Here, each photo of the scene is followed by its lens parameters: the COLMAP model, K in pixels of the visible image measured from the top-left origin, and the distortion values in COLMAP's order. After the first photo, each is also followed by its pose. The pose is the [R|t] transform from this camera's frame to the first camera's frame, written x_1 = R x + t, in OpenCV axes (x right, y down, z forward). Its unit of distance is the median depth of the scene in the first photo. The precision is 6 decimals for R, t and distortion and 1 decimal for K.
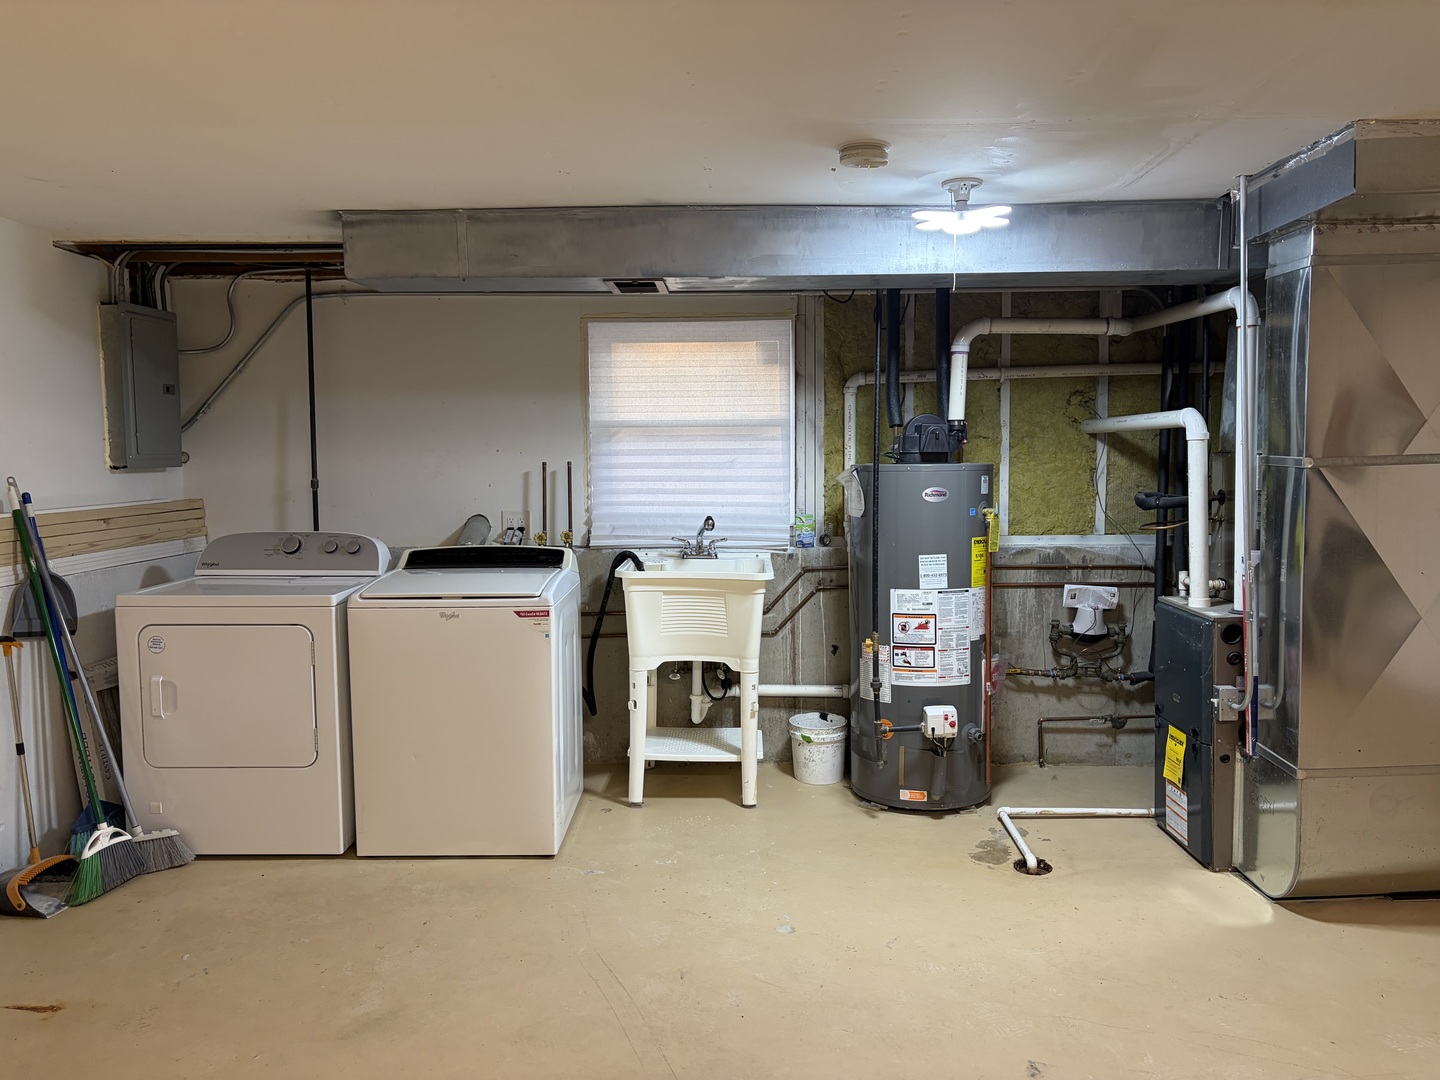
lens RADIAL K [[1088.6, 0, 718.9], [0, 1088.6, 537.1], [0, 0, 1]] dist [0.046201, -0.022994]
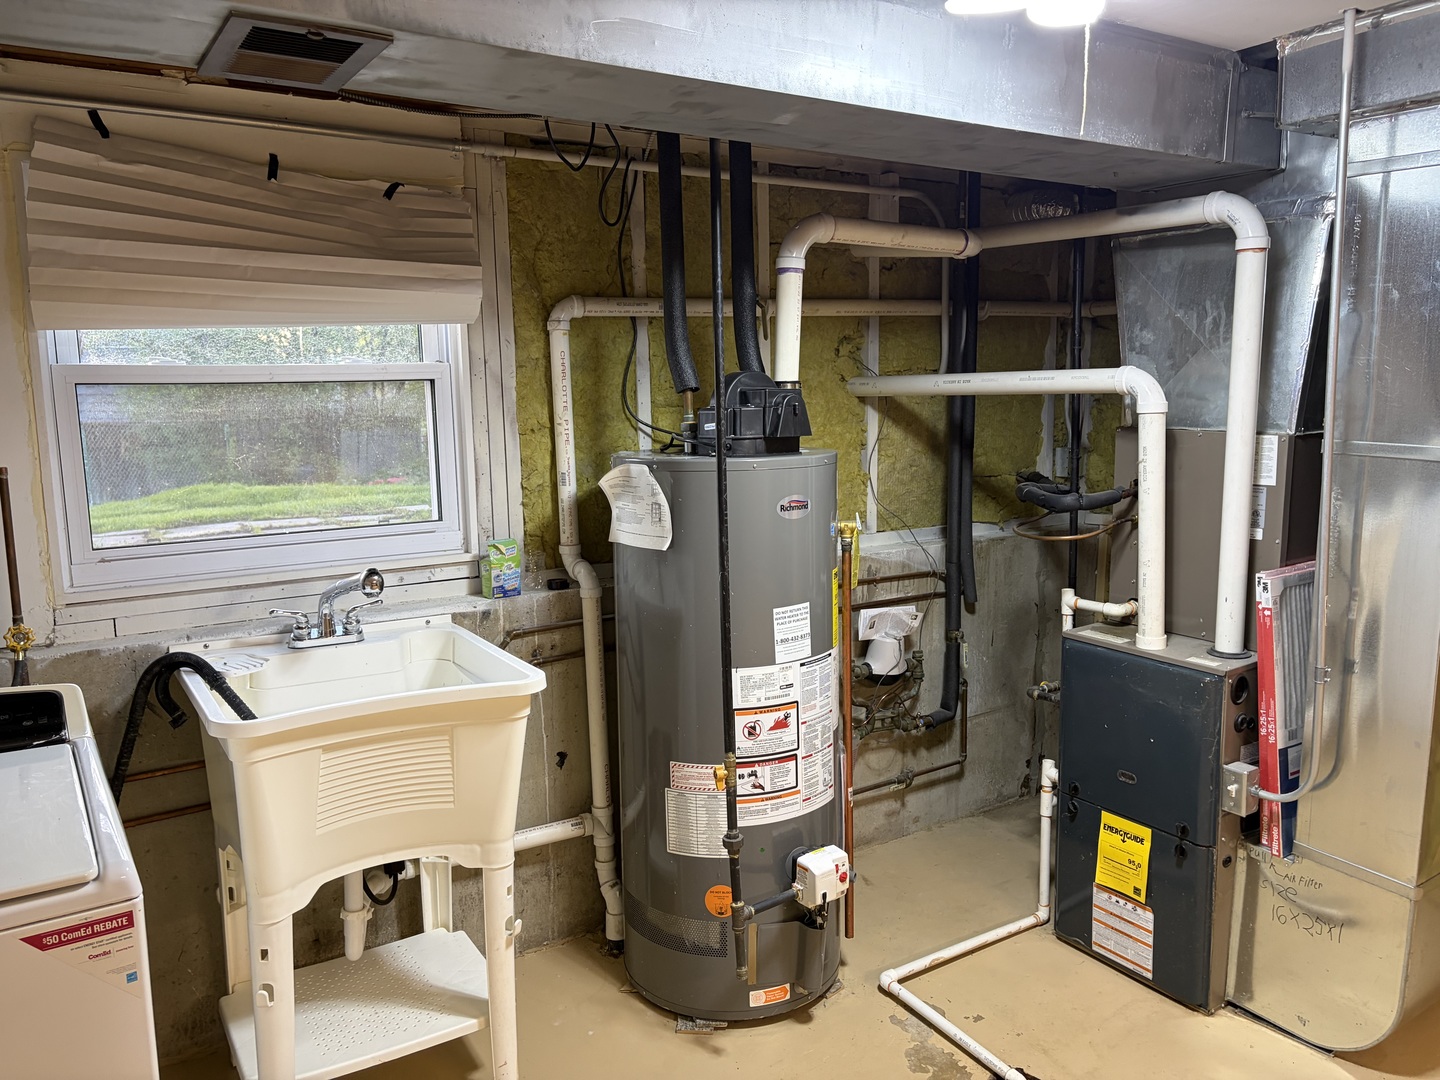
lens RADIAL K [[1088.6, 0, 721.5], [0, 1088.6, 536.8], [0, 0, 1]] dist [0.046201, -0.022994]
pose [[0.825593, -0.080942, 0.558430, -0.167108], [0.049083, 0.996208, 0.071831, -0.065759], [-0.562127, -0.031894, 0.826436, 0.511425]]
